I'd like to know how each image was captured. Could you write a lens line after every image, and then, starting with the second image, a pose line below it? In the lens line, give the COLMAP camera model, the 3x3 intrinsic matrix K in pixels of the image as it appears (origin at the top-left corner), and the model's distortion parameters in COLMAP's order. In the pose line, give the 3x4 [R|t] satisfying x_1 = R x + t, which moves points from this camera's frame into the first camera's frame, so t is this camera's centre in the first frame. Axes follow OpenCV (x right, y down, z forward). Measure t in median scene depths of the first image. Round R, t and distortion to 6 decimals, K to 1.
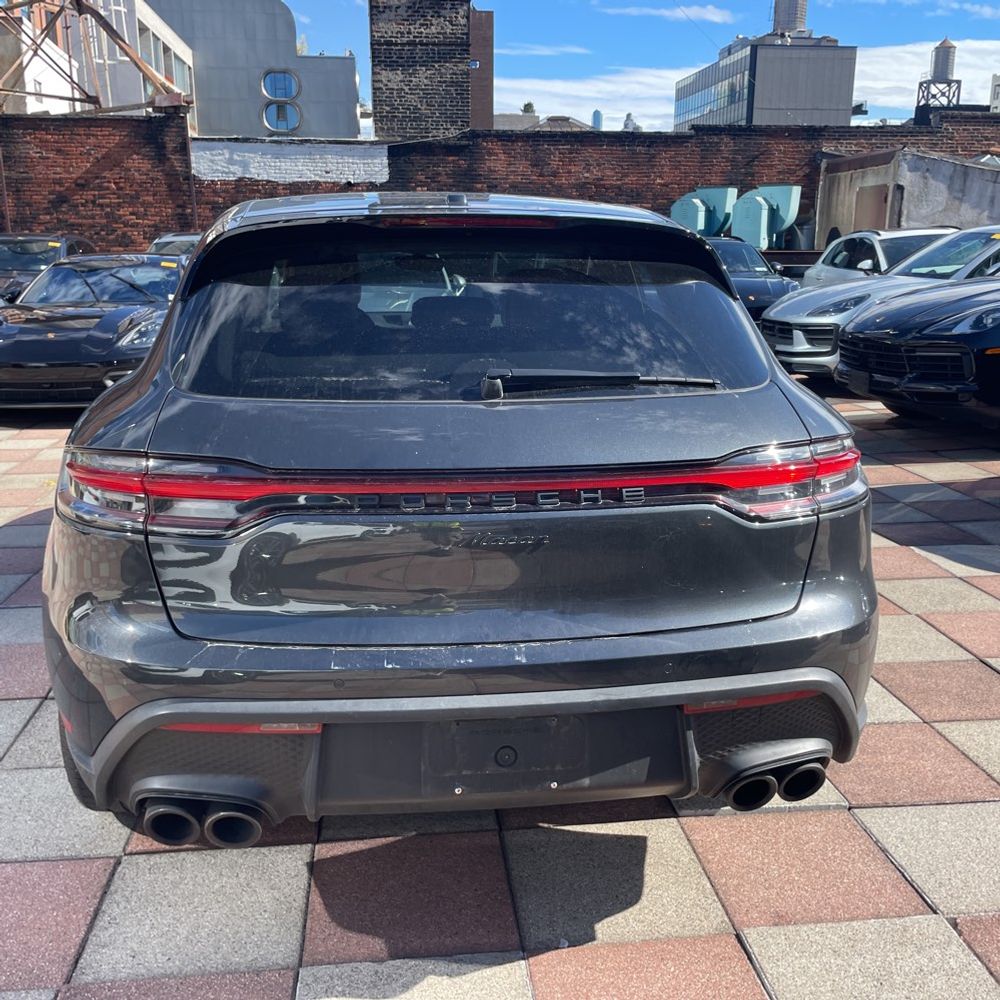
lens RADIAL K [[1007.1, 0, 499.2], [0, 1007.1, 496.5], [0, 0, 1]] dist [0.017096, 0.000000]
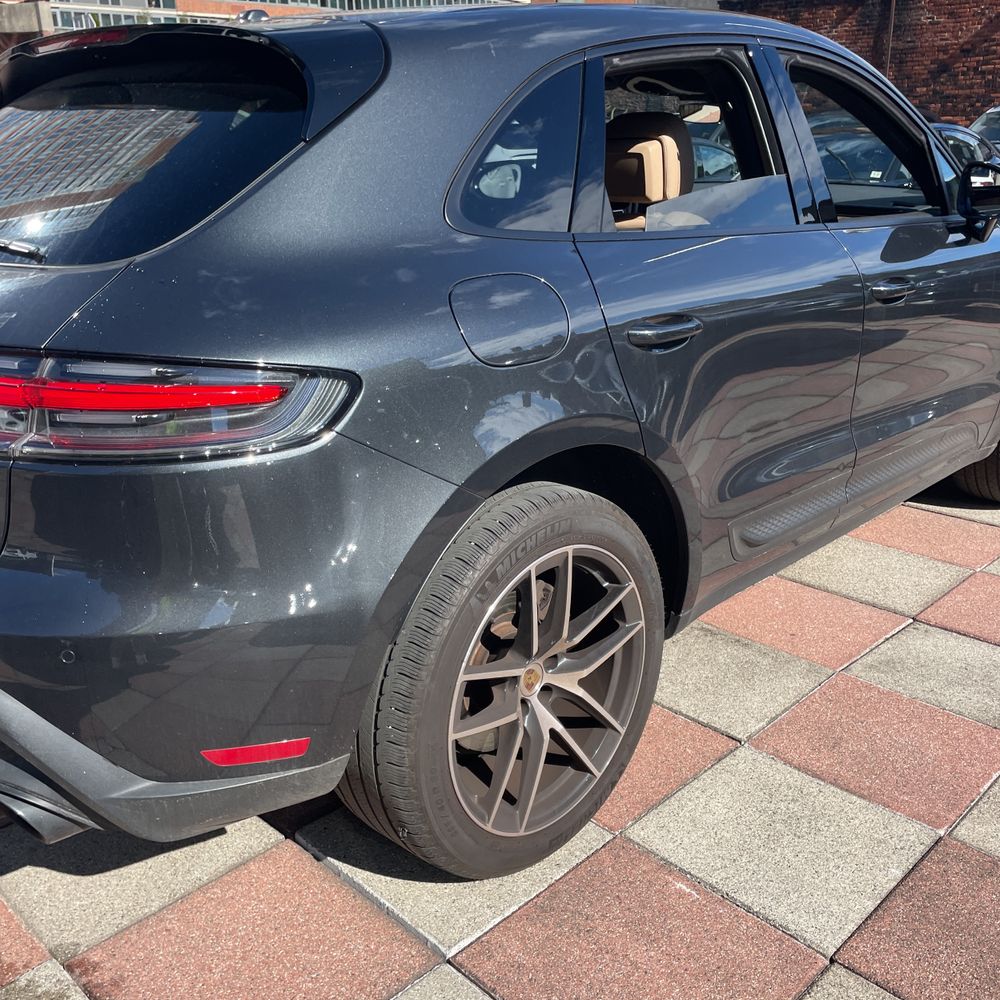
lens RADIAL K [[1007.1, 0, 503.9], [0, 1007.1, 516.1], [0, 0, 1]] dist [0.017096, 0.000000]
pose [[0.625514, 0.259325, -0.735855, 0.110229], [-0.166184, 0.965788, 0.199091, -0.014493], [0.762309, -0.002247, 0.647209, 0.087158]]
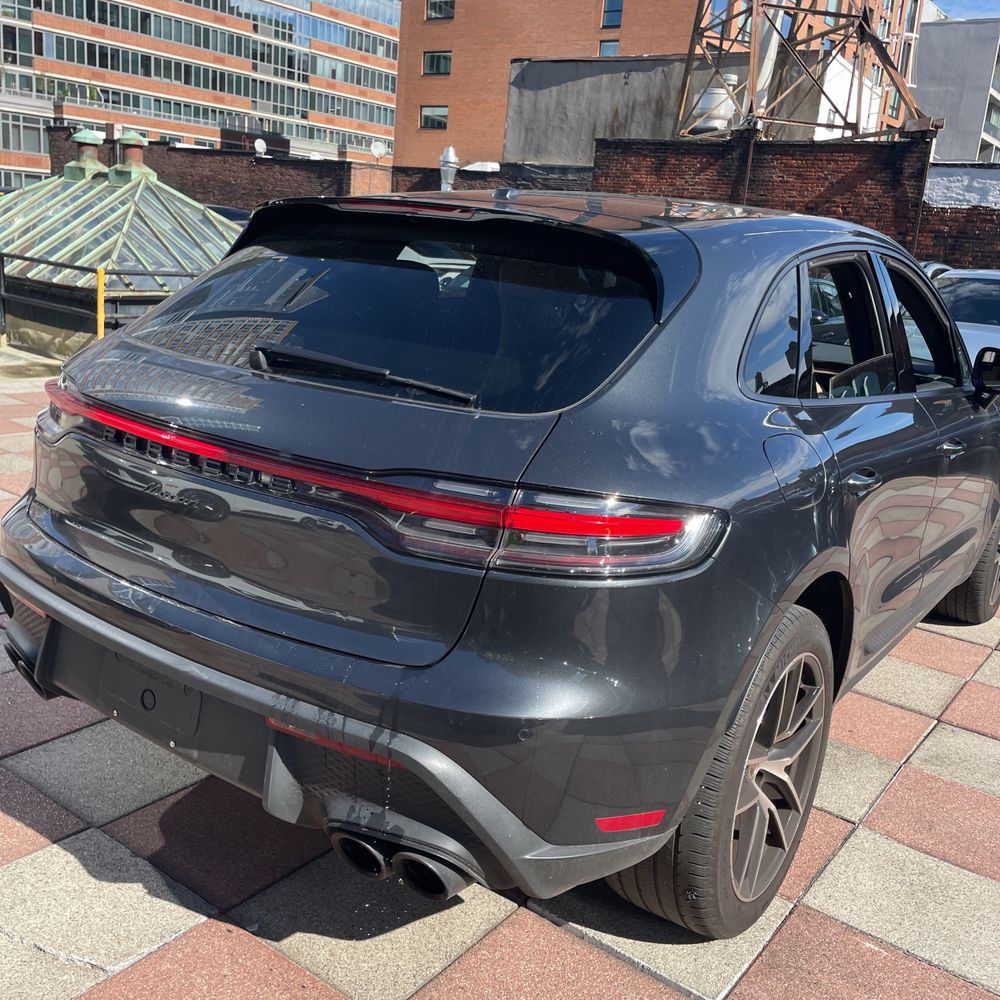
lens RADIAL K [[1007.1, 0, 499.6], [0, 1007.1, 501.6], [0, 0, 1]] dist [0.017096, 0.000000]
pose [[0.729928, 0.226812, -0.644796, 0.090092], [-0.241125, 0.968138, 0.067590, -0.010182], [0.639581, 0.106141, 0.761361, 0.040463]]
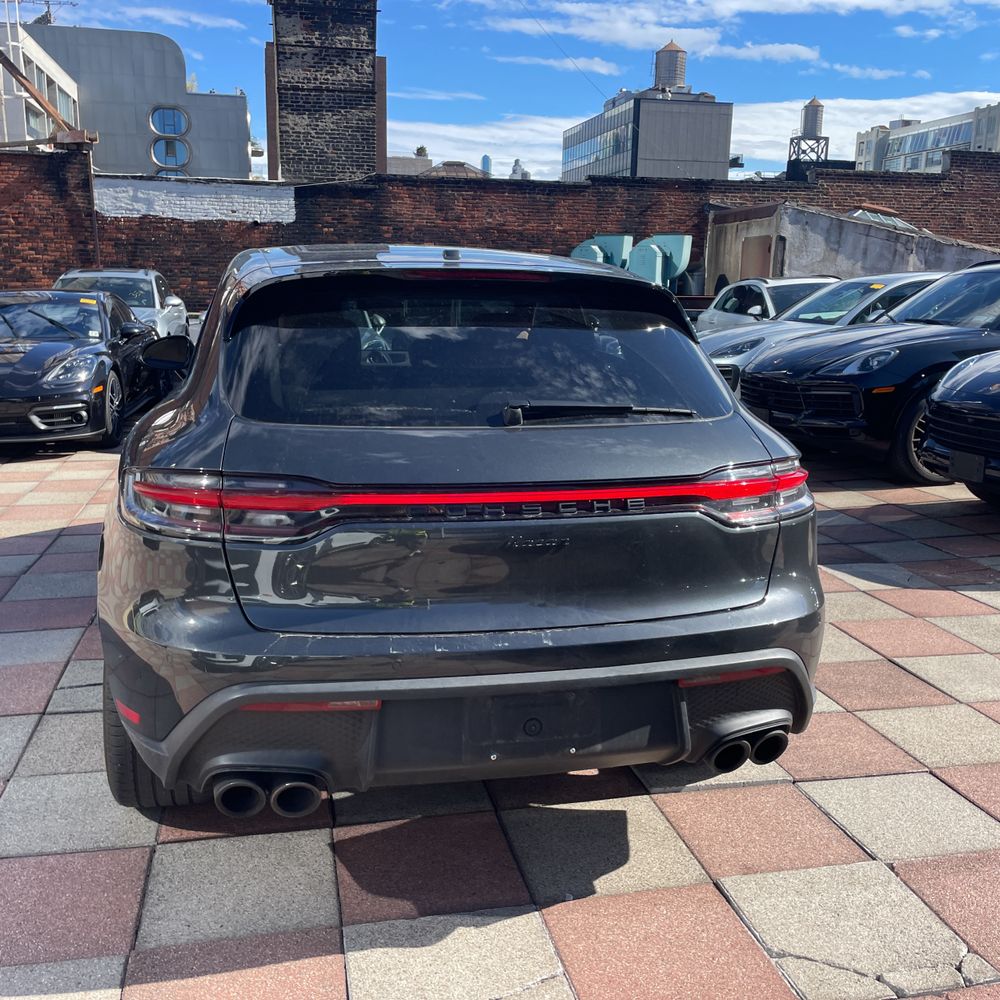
lens RADIAL K [[1007.1, 0, 492.5], [0, 1007.1, 492.3], [0, 0, 1]] dist [0.017096, 0.000000]
pose [[0.994979, -0.005516, 0.099930, -0.015509], [0.009678, 0.999103, -0.041216, 0.003122], [-0.099613, 0.041976, 0.994140, -0.017853]]
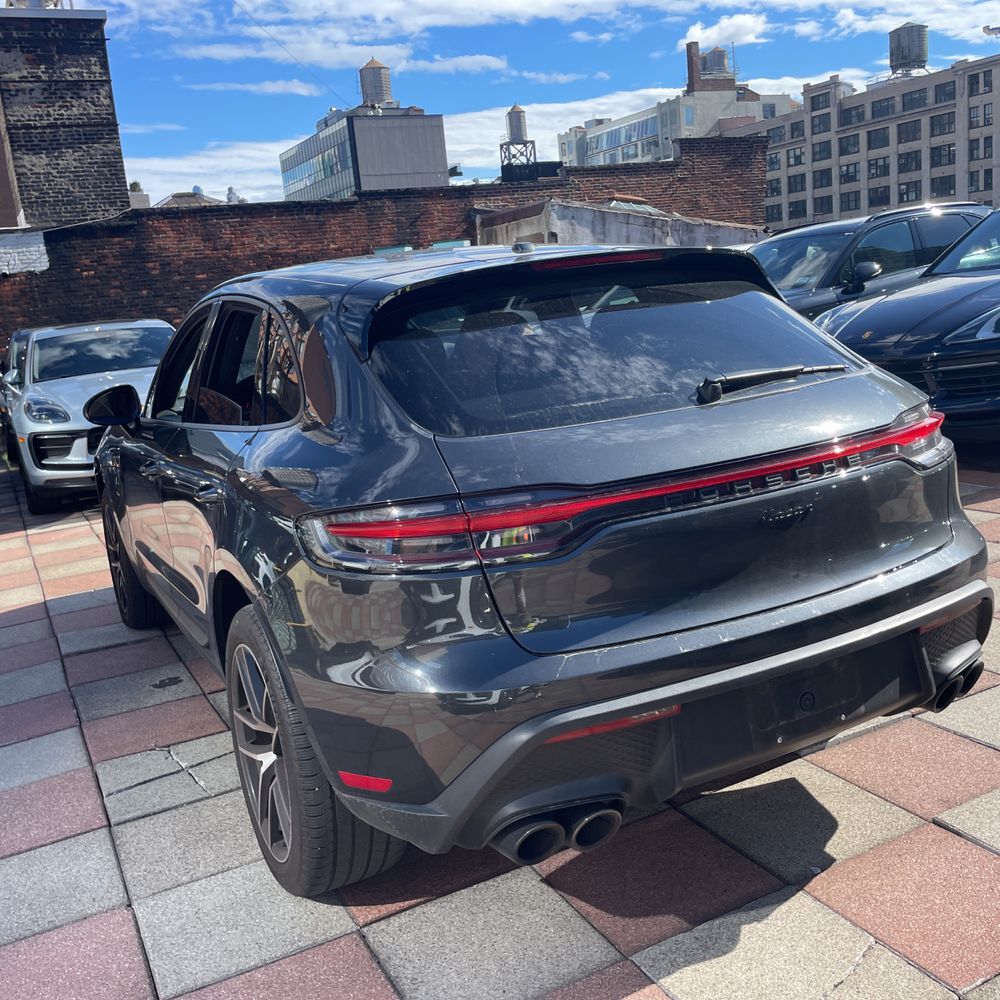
lens RADIAL K [[1007.1, 0, 493.7], [0, 1007.1, 493.0], [0, 0, 1]] dist [0.017096, 0.000000]
pose [[0.931901, -0.161175, 0.324934, -0.065699], [0.181948, 0.982707, -0.034375, -0.000157], [-0.313775, 0.091155, 0.945112, -0.000034]]
